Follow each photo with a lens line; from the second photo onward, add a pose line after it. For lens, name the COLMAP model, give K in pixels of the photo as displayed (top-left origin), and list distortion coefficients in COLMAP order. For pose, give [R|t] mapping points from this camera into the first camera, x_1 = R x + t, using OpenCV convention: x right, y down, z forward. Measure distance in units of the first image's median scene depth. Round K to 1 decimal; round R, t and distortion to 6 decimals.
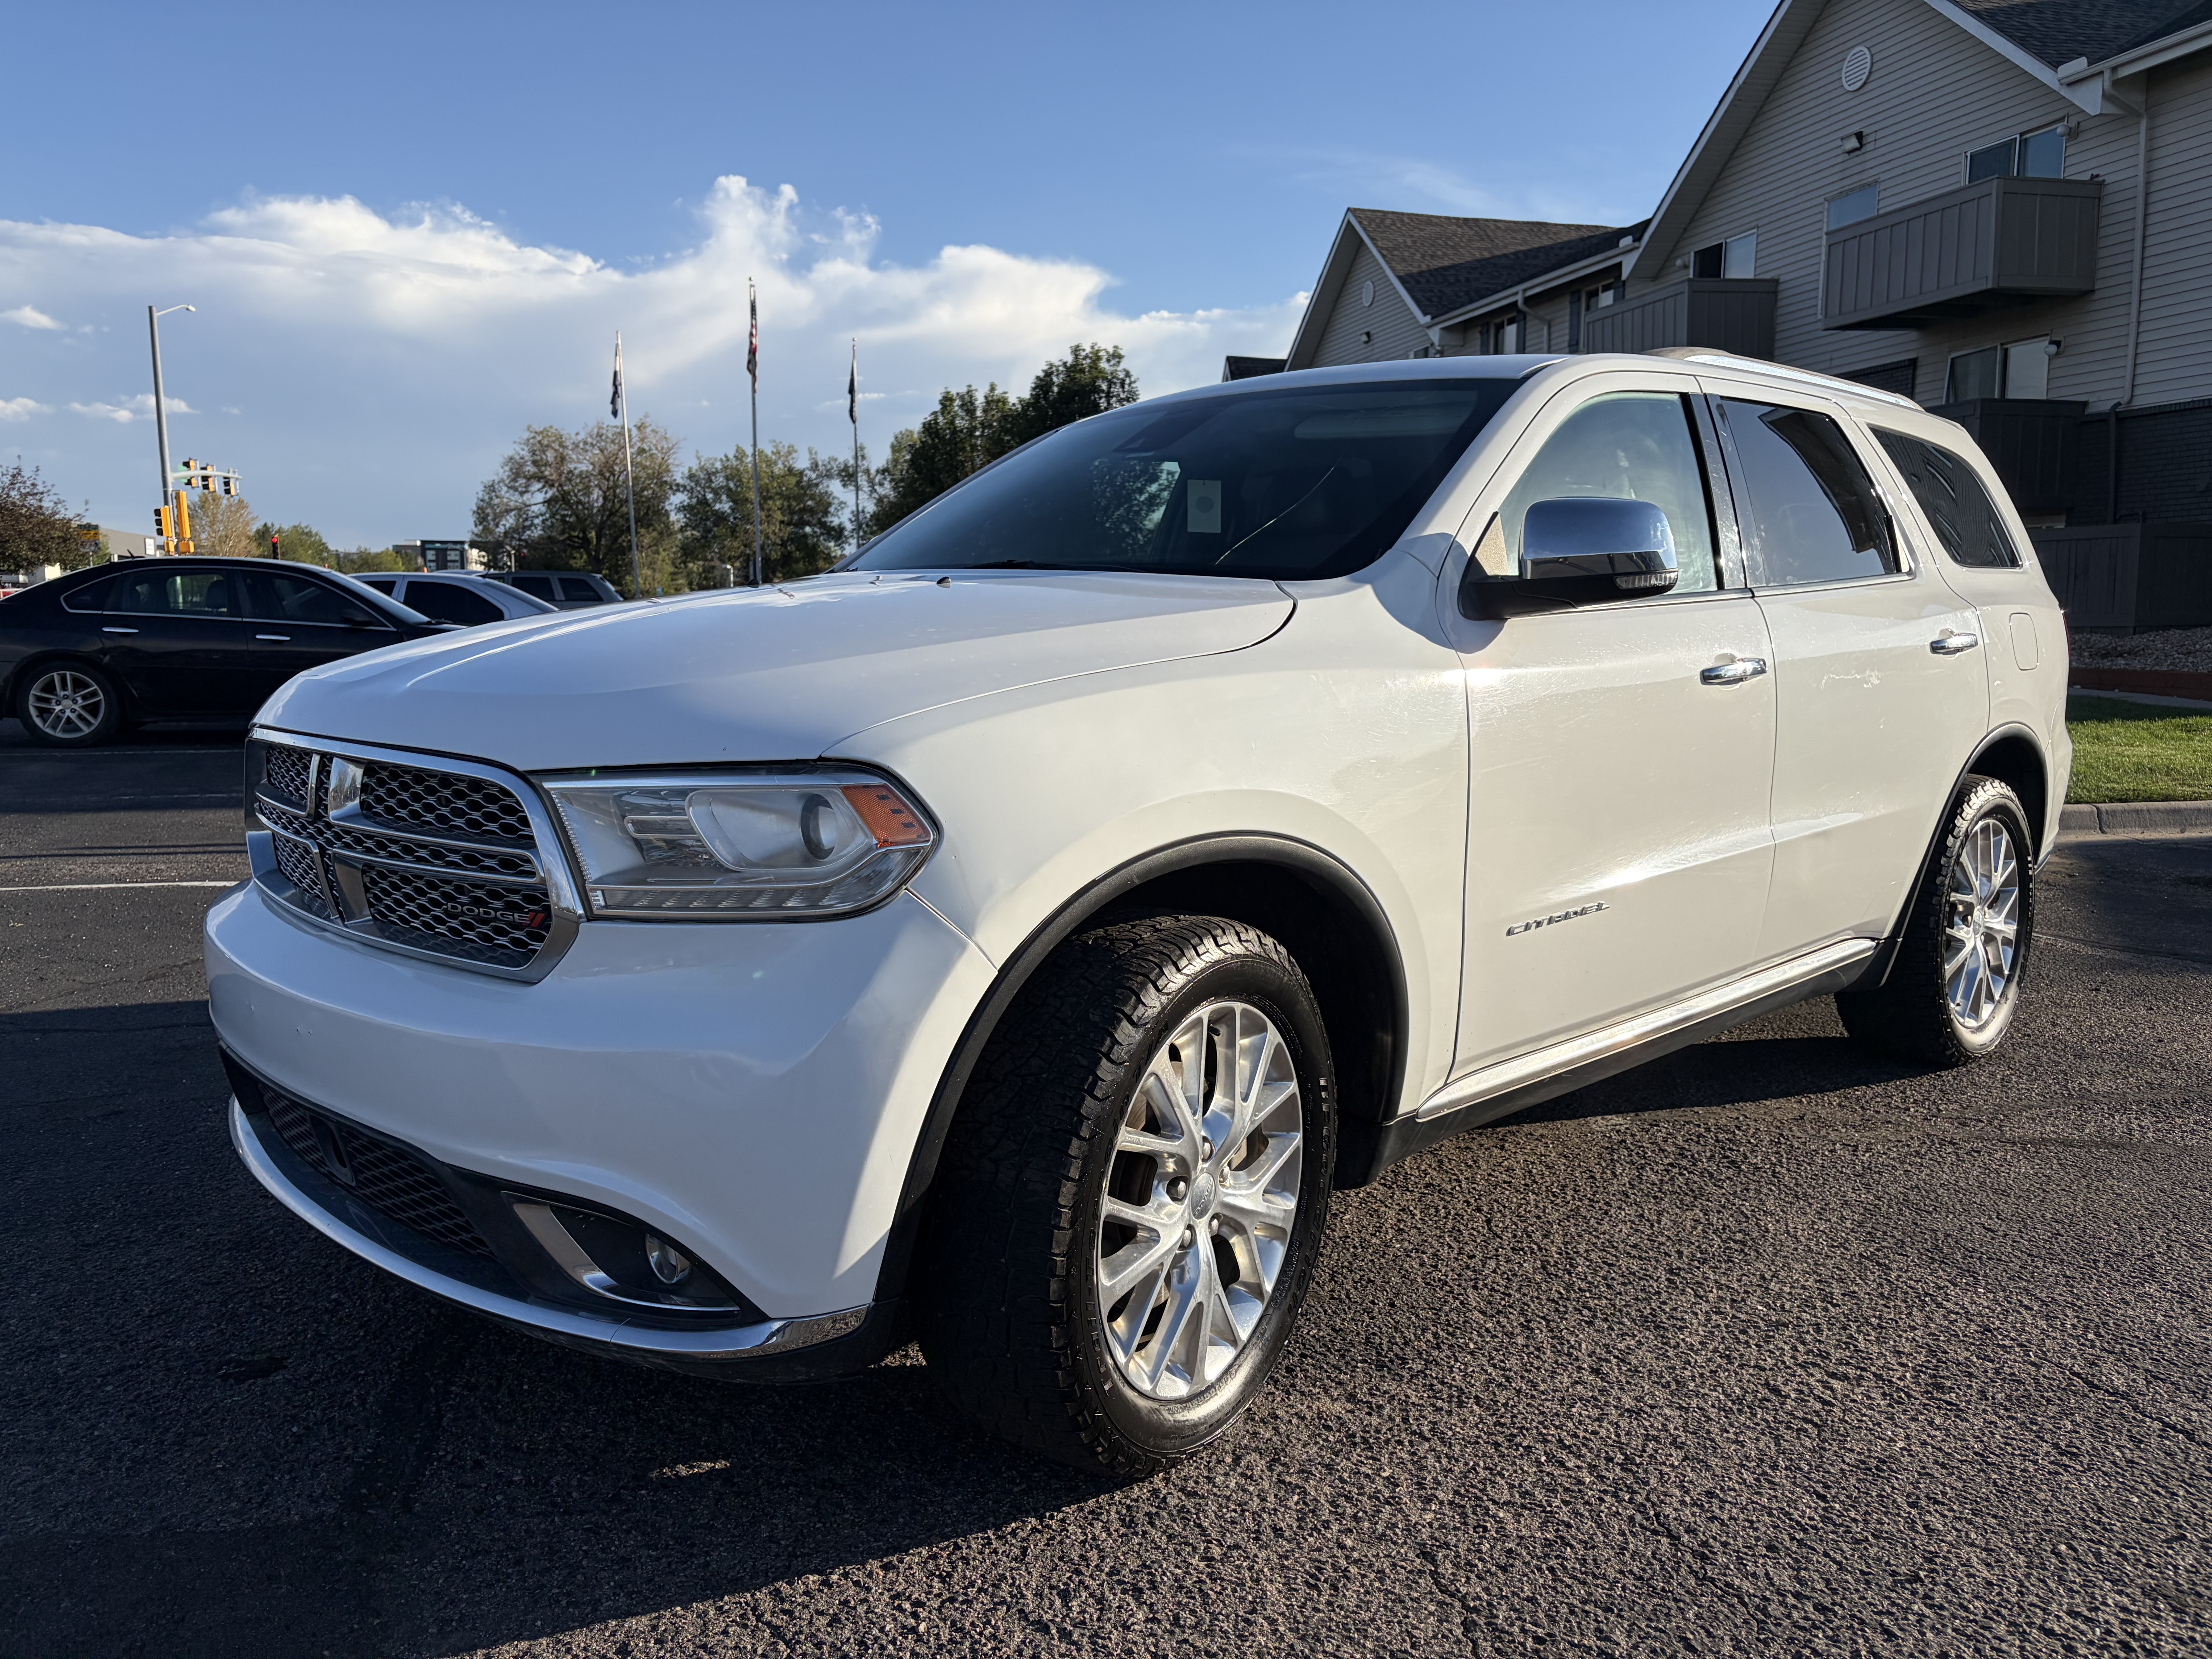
lens RADIAL K [[1667.5, 0, 1108.8], [0, 1667.5, 823.5], [0, 0, 1]] dist [0.048920, -0.053677]
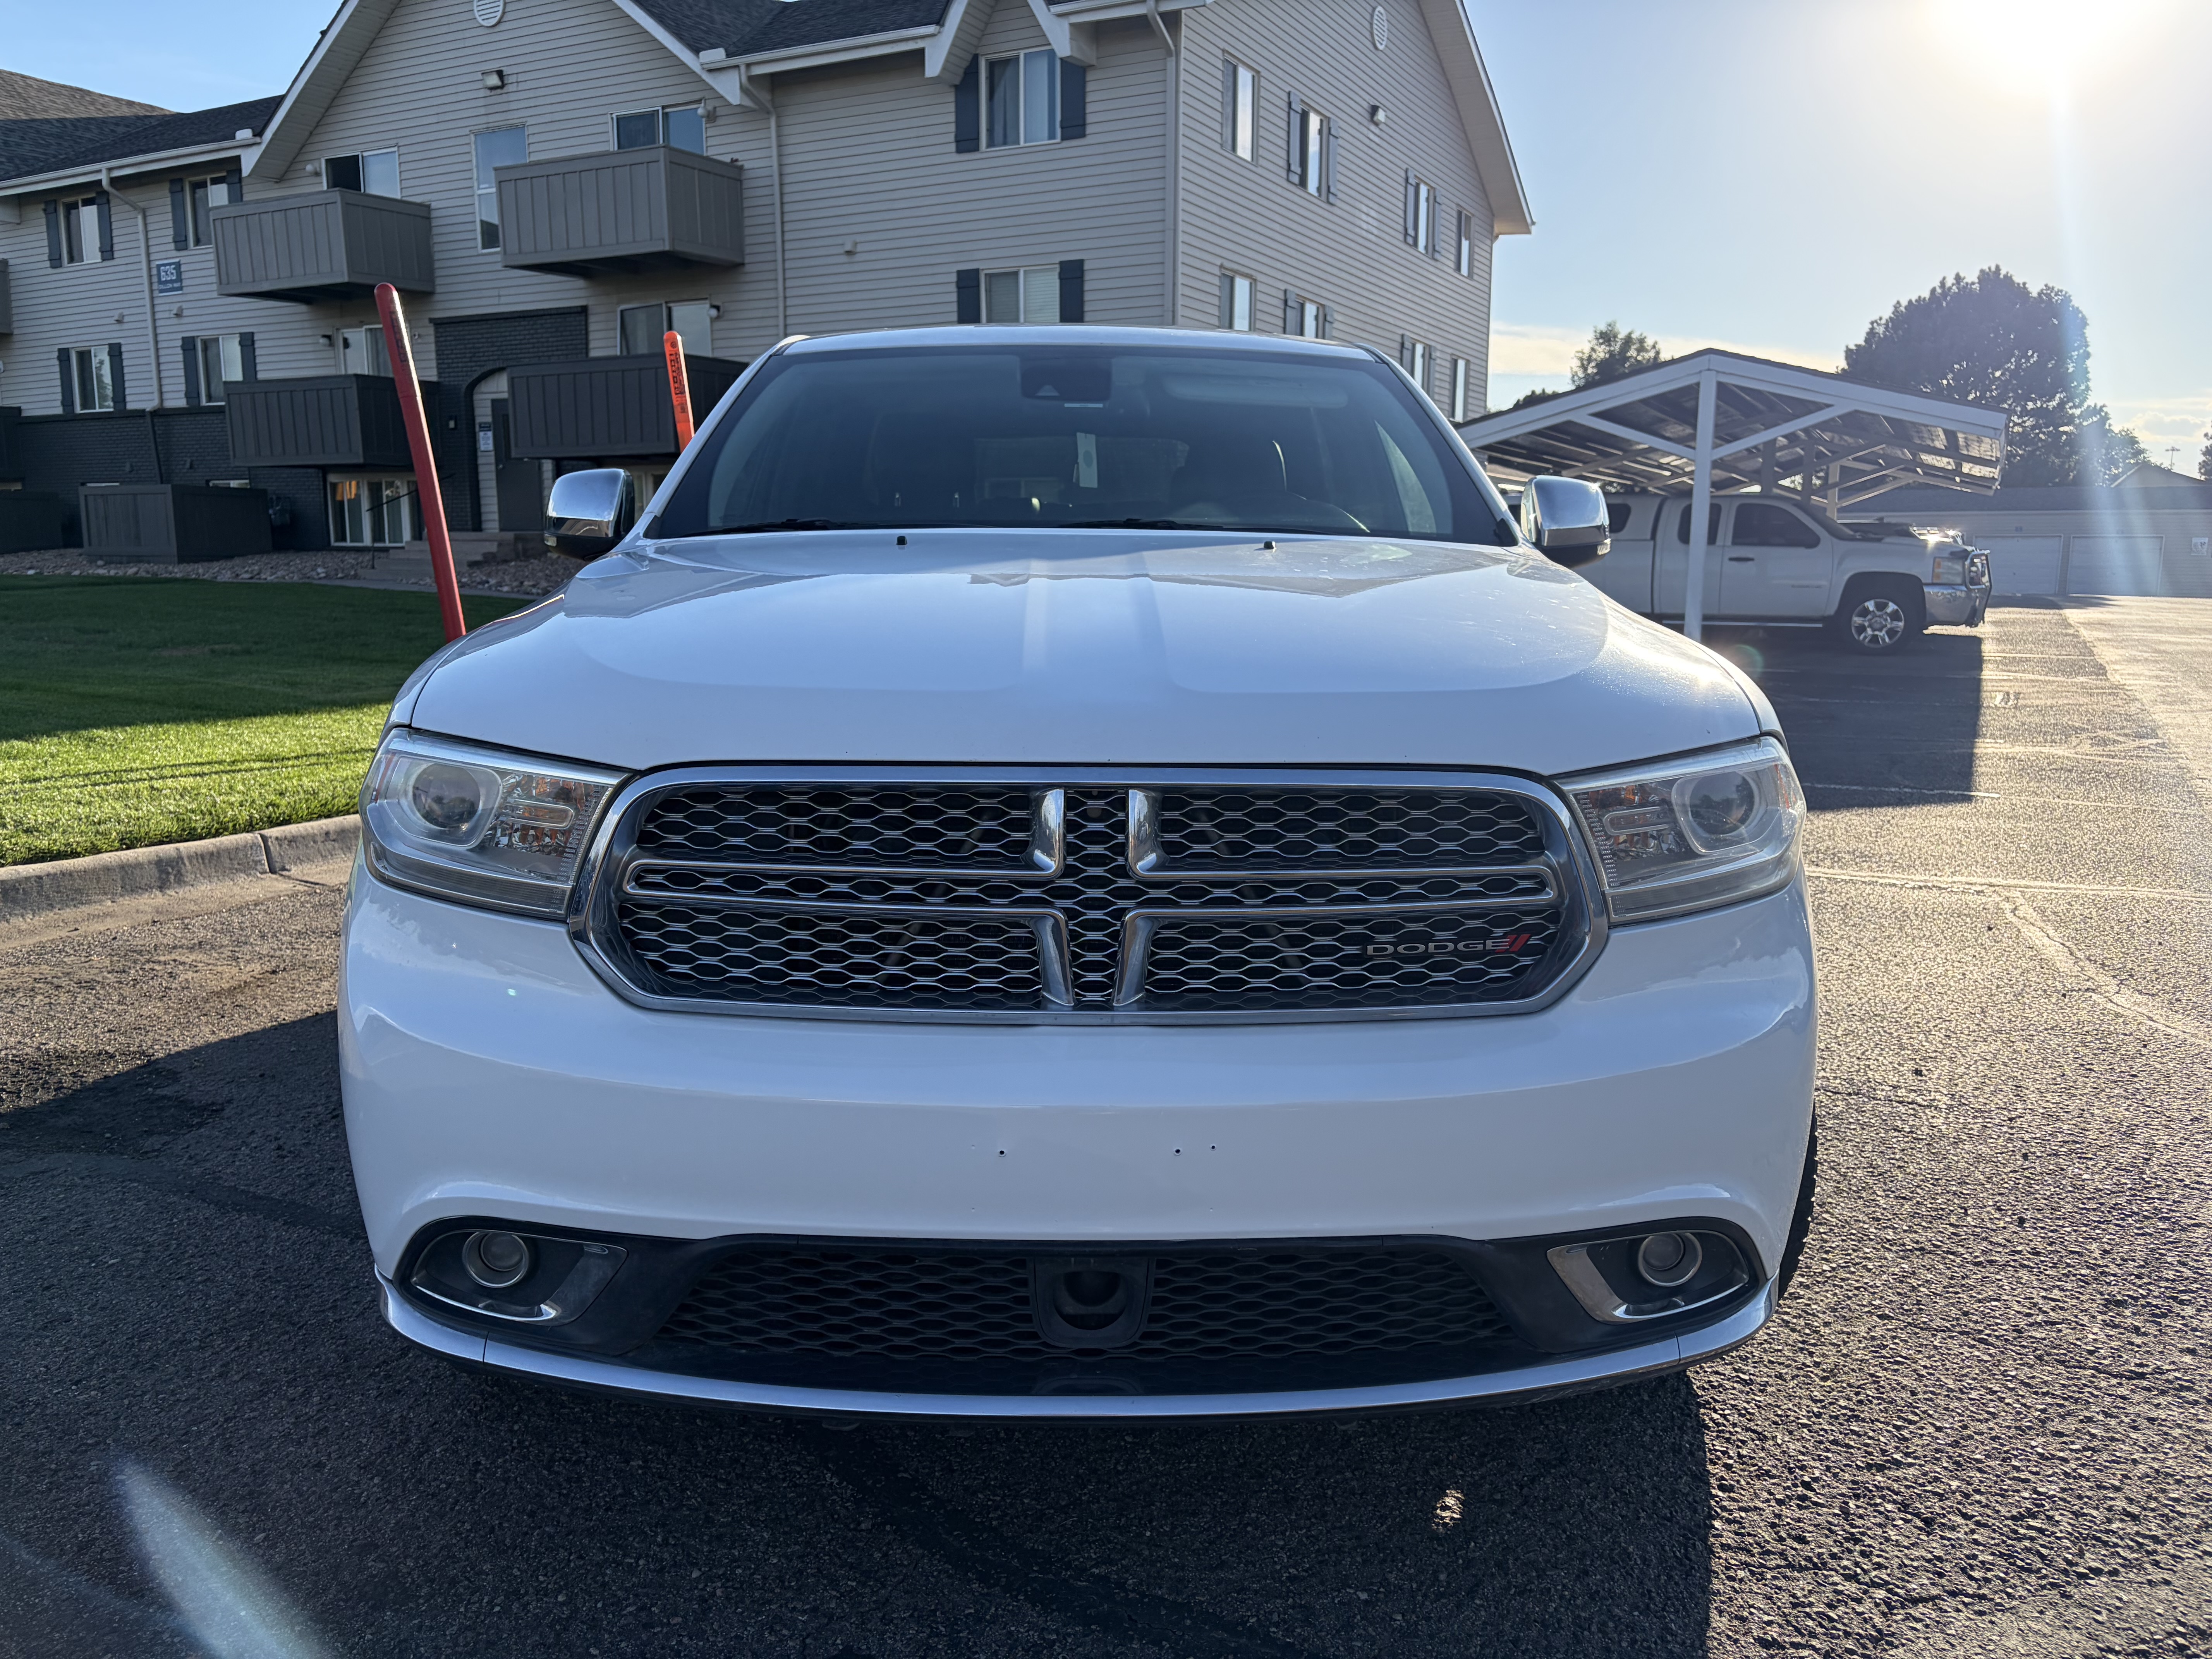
lens RADIAL K [[1667.5, 0, 1106.1], [0, 1667.5, 823.8], [0, 0, 1]] dist [0.048920, -0.053677]
pose [[0.683453, -0.114216, 0.721004, -1.111407], [0.085121, 0.993415, 0.076681, -0.090055], [-0.725015, 0.008965, 0.688675, 0.542645]]
